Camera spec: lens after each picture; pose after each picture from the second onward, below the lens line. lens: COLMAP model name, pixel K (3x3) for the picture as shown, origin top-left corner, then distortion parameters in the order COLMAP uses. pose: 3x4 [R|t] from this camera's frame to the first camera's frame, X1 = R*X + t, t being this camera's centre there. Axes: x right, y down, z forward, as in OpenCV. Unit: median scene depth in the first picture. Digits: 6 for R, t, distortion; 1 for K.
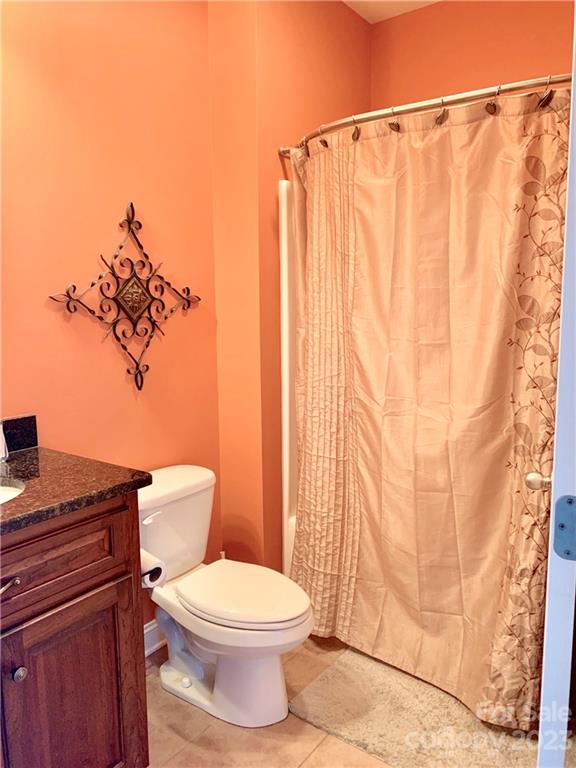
lens RADIAL K [[574.2, 0, 309.8], [0, 574.2, 376.4], [0, 0, 1]] dist [0.003543, -0.008369]
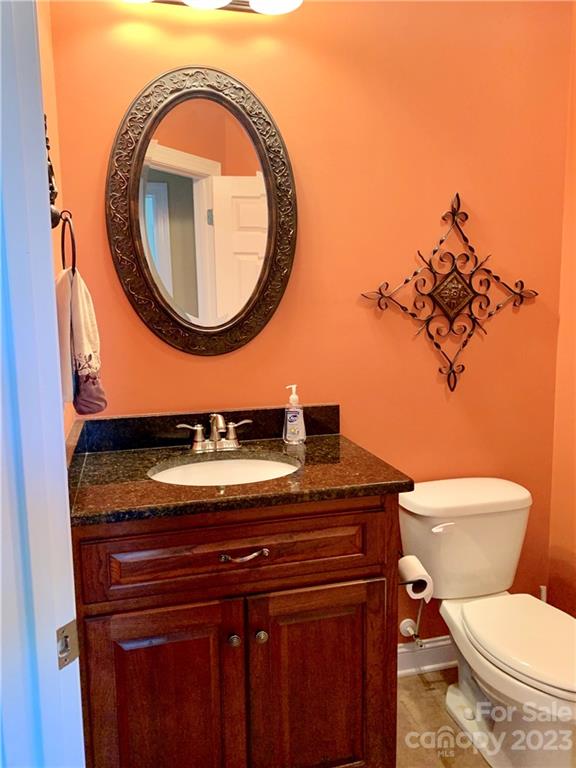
lens RADIAL K [[574.2, 0, 288.0], [0, 574.2, 379.7], [0, 0, 1]] dist [0.003543, -0.008369]
pose [[0.749805, 0.075621, -0.657324, 0.131543], [-0.070949, 0.996909, 0.033757, -0.008179], [0.657844, 0.021326, 0.752852, 0.113396]]
